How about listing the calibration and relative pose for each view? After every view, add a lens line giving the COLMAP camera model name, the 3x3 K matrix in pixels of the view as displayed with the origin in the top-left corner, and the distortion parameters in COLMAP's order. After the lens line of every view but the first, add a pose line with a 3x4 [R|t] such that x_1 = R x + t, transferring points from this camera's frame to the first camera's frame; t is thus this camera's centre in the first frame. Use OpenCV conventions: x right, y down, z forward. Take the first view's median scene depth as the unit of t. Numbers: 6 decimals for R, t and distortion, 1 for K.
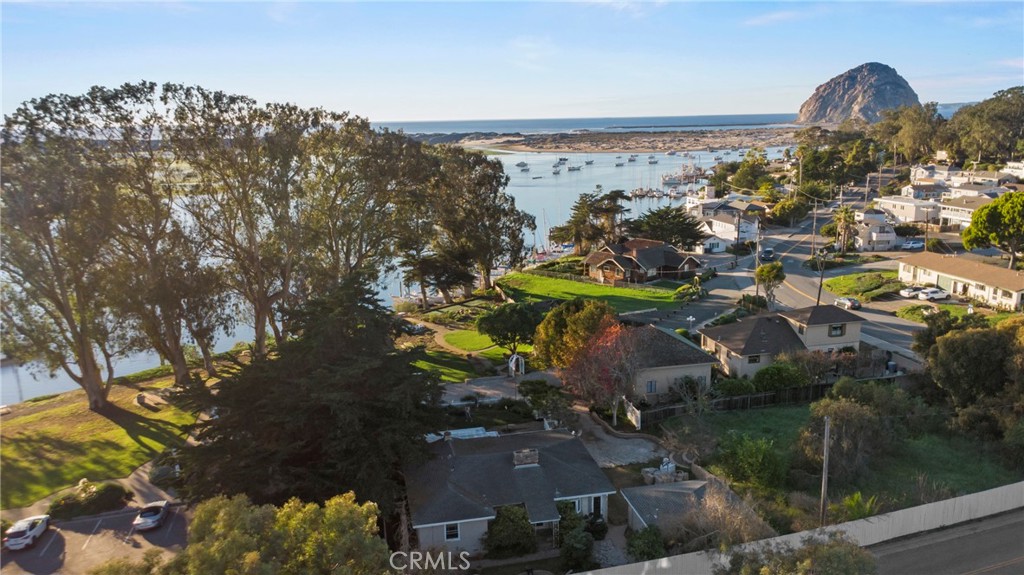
lens RADIAL K [[752.4, 0, 503.7], [0, 752.4, 264.4], [0, 0, 1]] dist [0.038554, -0.053919]
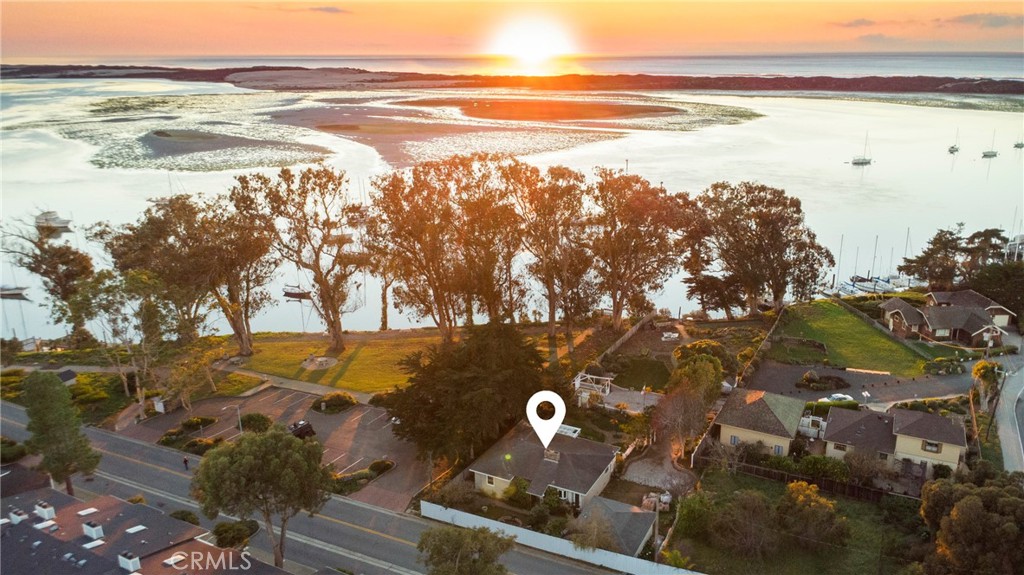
lens RADIAL K [[752.4, 0, 513.7], [0, 752.4, 258.3], [0, 0, 1]] dist [0.038554, -0.053919]
pose [[0.772822, 0.177389, -0.609327, 0.543044], [-0.125194, 0.983887, 0.127647, -0.219595], [0.622152, -0.022364, 0.782577, -0.186658]]
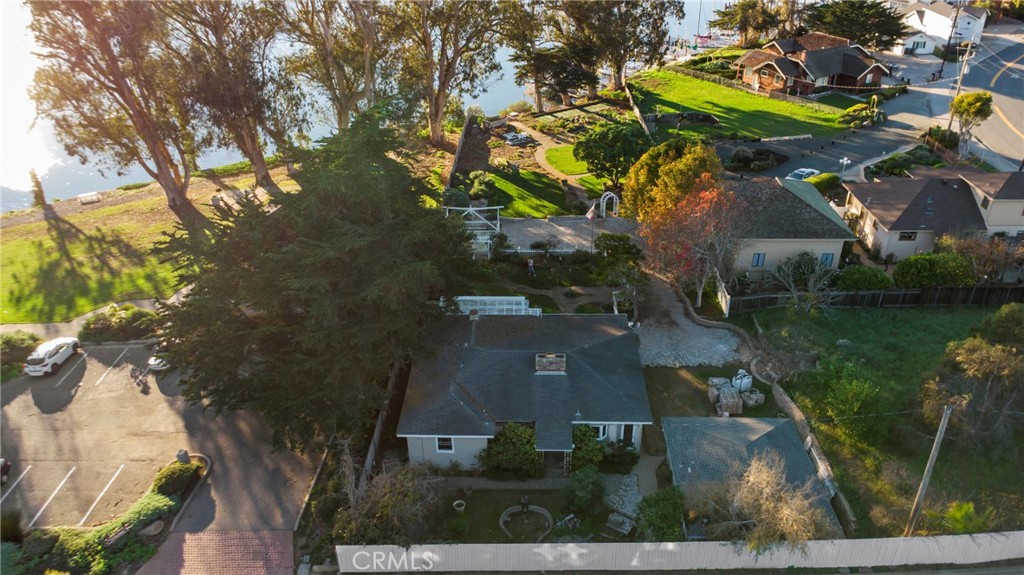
lens RADIAL K [[752.4, 0, 506.2], [0, 752.4, 280.8], [0, 0, 1]] dist [0.038554, -0.053919]
pose [[0.972725, 0.118389, -0.199476, 0.084214], [-0.047902, 0.943935, 0.326637, -0.057836], [0.226962, -0.308173, 0.923860, 0.163247]]
